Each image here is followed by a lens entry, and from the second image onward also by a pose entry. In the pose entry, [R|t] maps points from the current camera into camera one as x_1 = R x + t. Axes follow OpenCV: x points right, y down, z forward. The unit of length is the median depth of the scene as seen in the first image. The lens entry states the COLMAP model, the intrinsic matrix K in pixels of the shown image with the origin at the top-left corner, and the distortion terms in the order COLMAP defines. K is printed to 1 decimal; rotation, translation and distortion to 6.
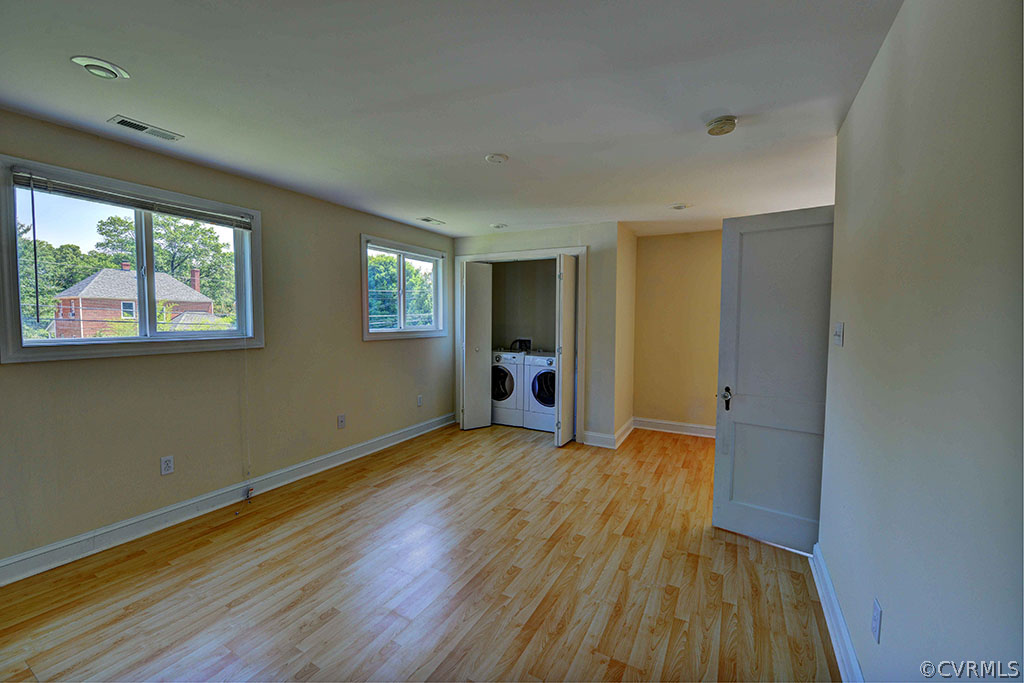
lens RADIAL K [[407.6, 0, 508.2], [0, 407.6, 343.6], [0, 0, 1]] dist [-0.020933, -0.000707]
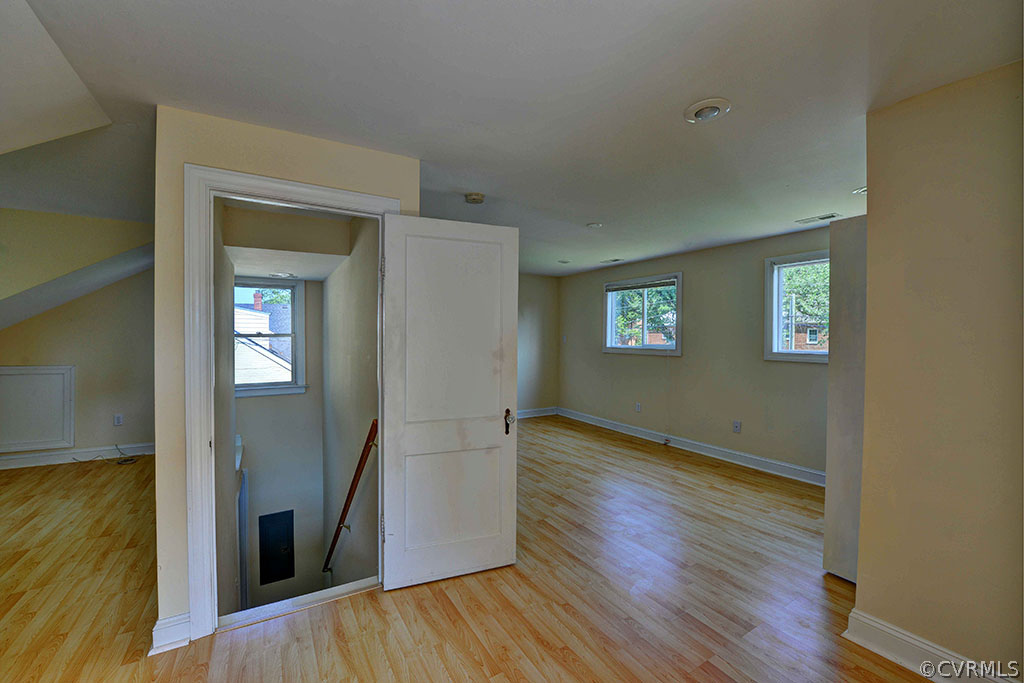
lens RADIAL K [[407.6, 0, 508.2], [0, 407.6, 343.6], [0, 0, 1]] dist [-0.020933, -0.000707]
pose [[-0.497716, 0.005434, -0.867323, 0.867355], [-0.065230, 0.996914, 0.043679, -0.051076], [0.864884, 0.078315, -0.495825, 0.937090]]
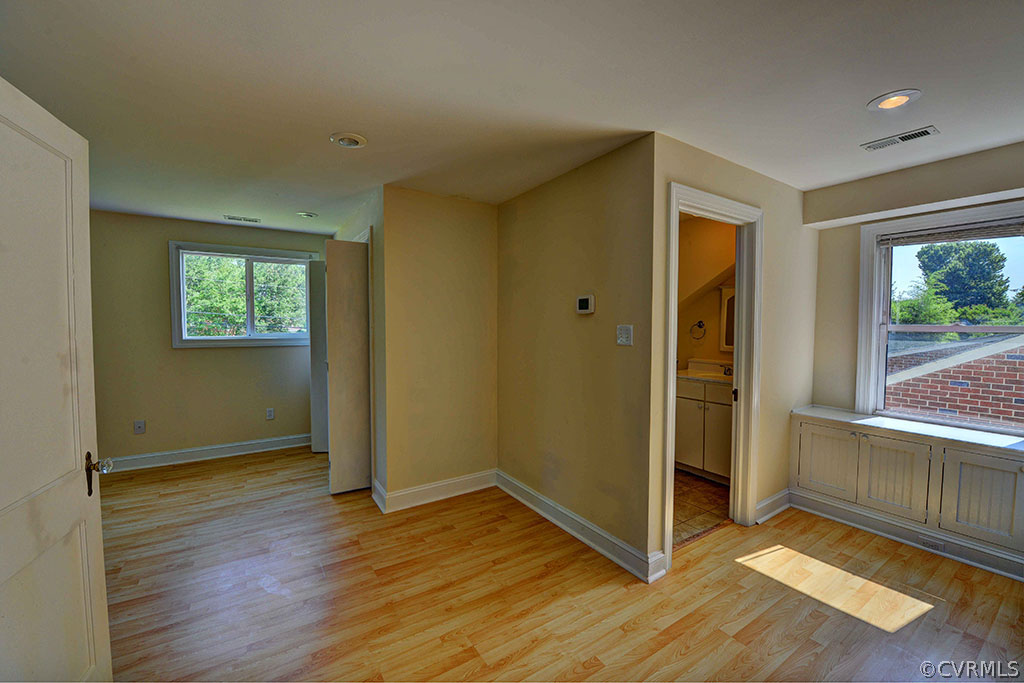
lens RADIAL K [[407.6, 0, 508.2], [0, 407.6, 343.6], [0, 0, 1]] dist [-0.020933, -0.000707]
pose [[0.880102, 0.016261, -0.474506, 0.825674], [-0.024709, 0.999628, -0.011573, -0.027481], [0.474142, 0.021910, 0.880176, 0.523327]]
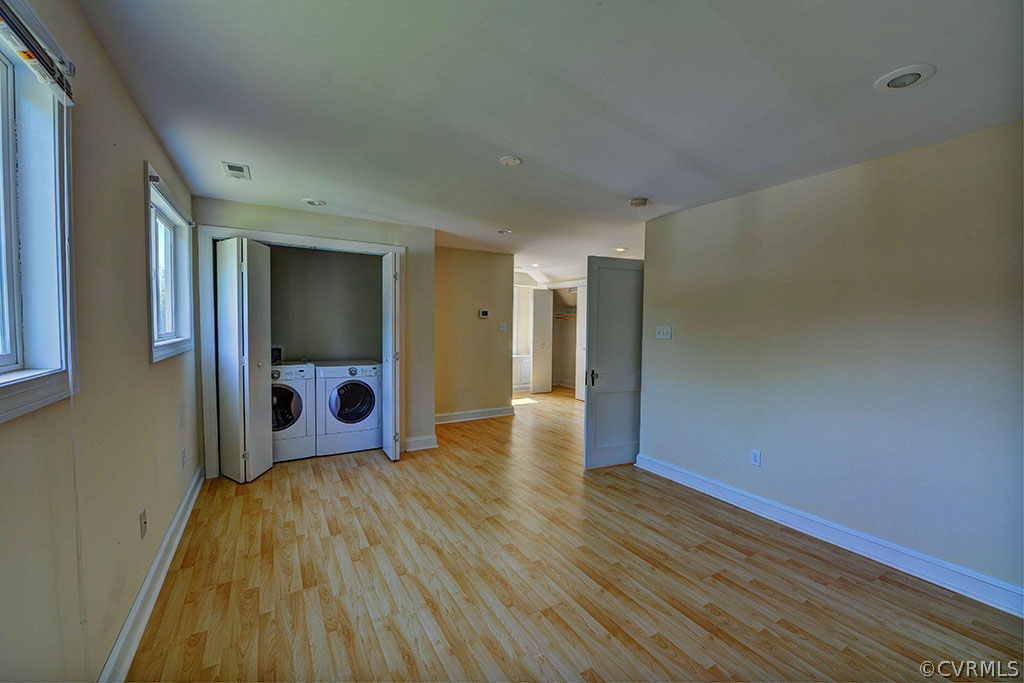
lens RADIAL K [[409.0, 0, 508.6], [0, 409.0, 338.3], [0, 0, 1]] dist [-0.019616, -0.000741]
pose [[0.510414, -0.032462, 0.859316, -0.569293], [0.046559, 0.998865, 0.010079, -0.022066], [-0.858667, 0.034864, 0.511346, 0.322938]]
